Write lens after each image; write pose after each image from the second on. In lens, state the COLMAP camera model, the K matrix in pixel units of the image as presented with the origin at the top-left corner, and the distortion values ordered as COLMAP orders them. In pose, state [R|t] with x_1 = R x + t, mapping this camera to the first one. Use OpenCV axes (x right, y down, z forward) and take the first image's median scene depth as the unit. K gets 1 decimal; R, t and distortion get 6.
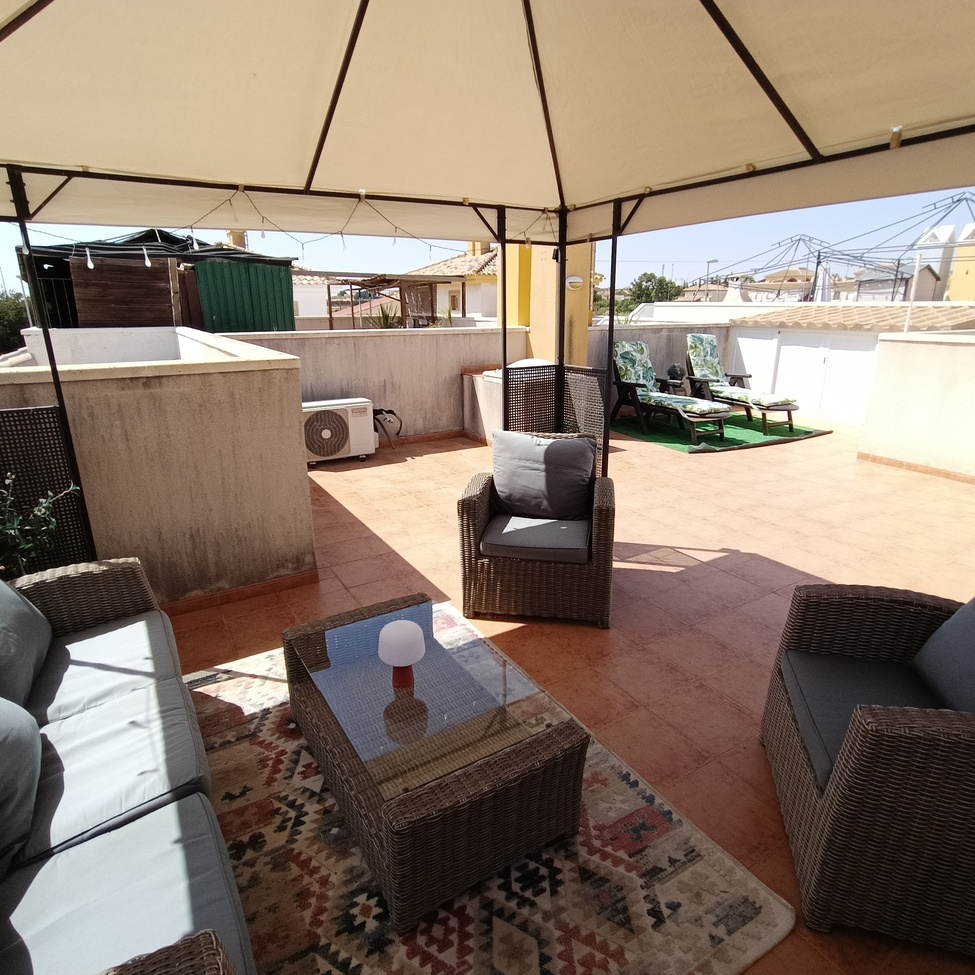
lens RADIAL K [[588.3, 0, 472.9], [0, 588.3, 485.2], [0, 0, 1]] dist [-0.035580, 0.023327]
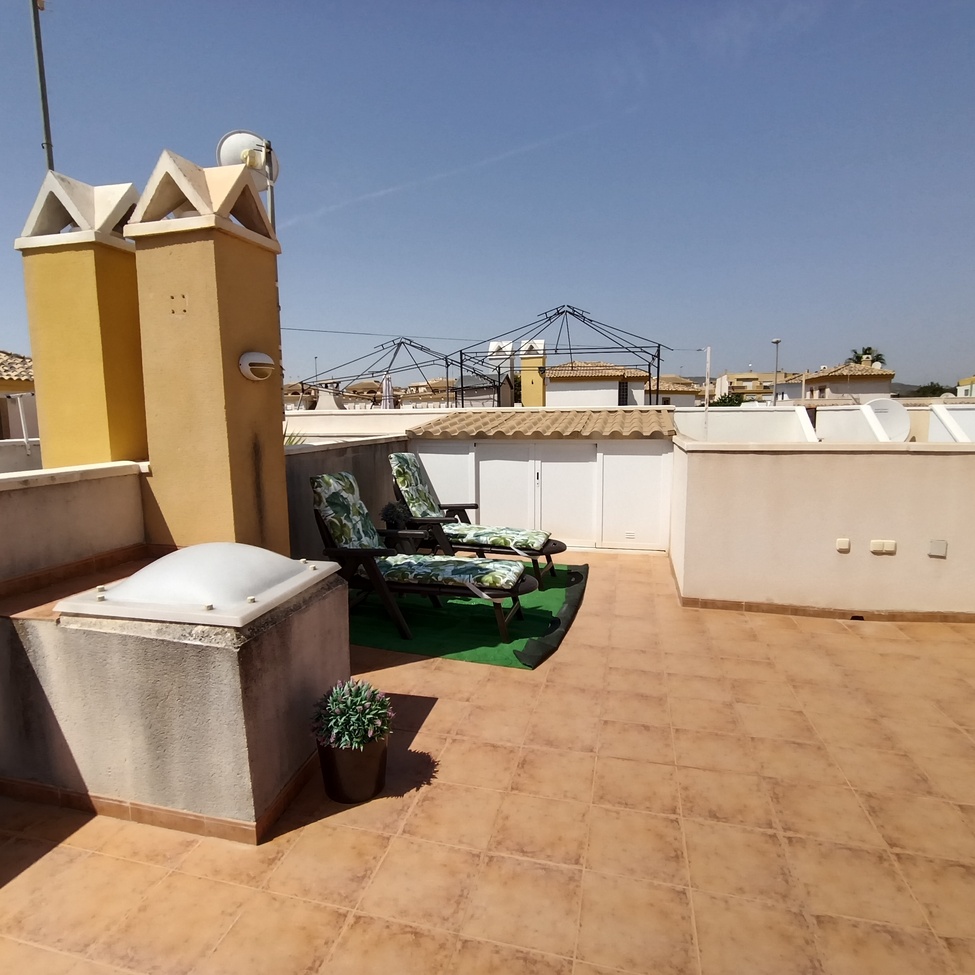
lens RADIAL K [[594.0, 0, 478.3], [0, 594.0, 483.2], [0, 0, 1]] dist [-0.036943, 0.026360]
pose [[0.706421, -0.087994, 0.702300, -0.052892], [0.217151, 0.971334, -0.096722, -0.231161], [-0.673658, 0.220832, 0.705279, 0.770719]]
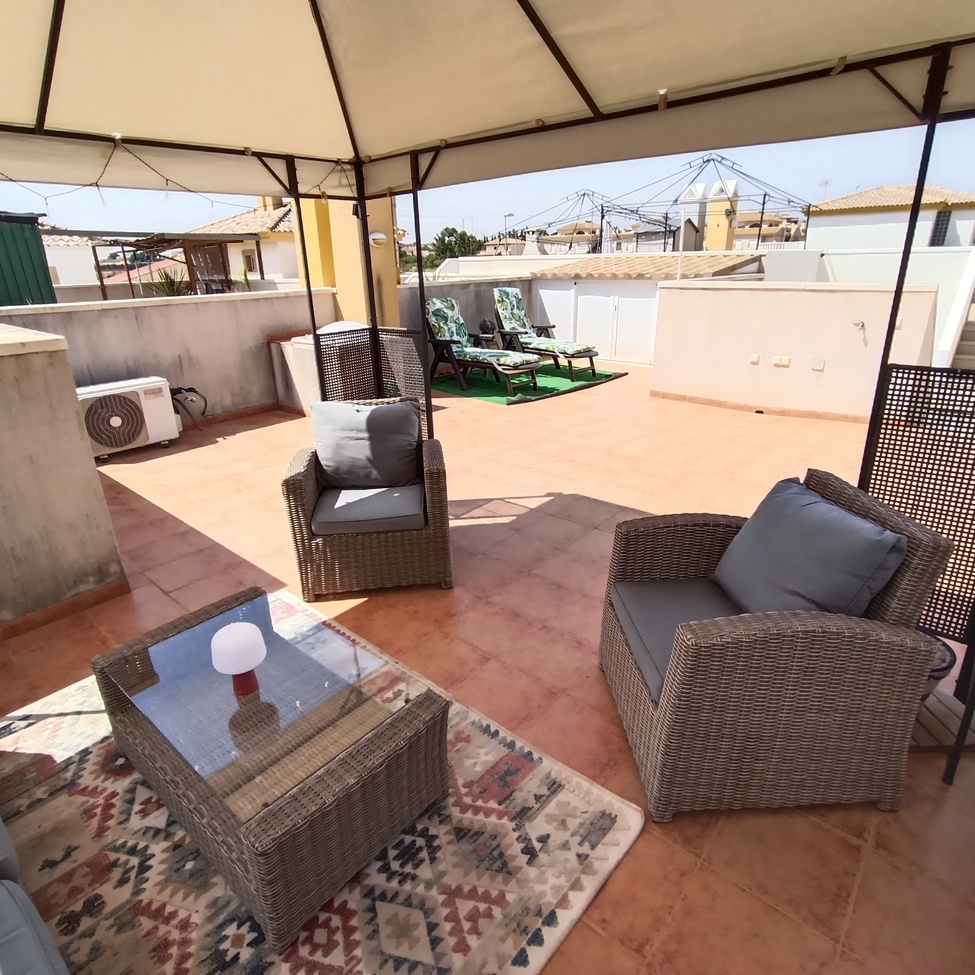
lens RADIAL K [[593.3, 0, 472.0], [0, 593.3, 483.8], [0, 0, 1]] dist [-0.038107, 0.026281]
pose [[0.952367, -0.126940, 0.277279, 0.001285], [0.109857, 0.991010, 0.076364, -0.004907], [-0.284480, -0.042265, 0.957750, 0.009697]]
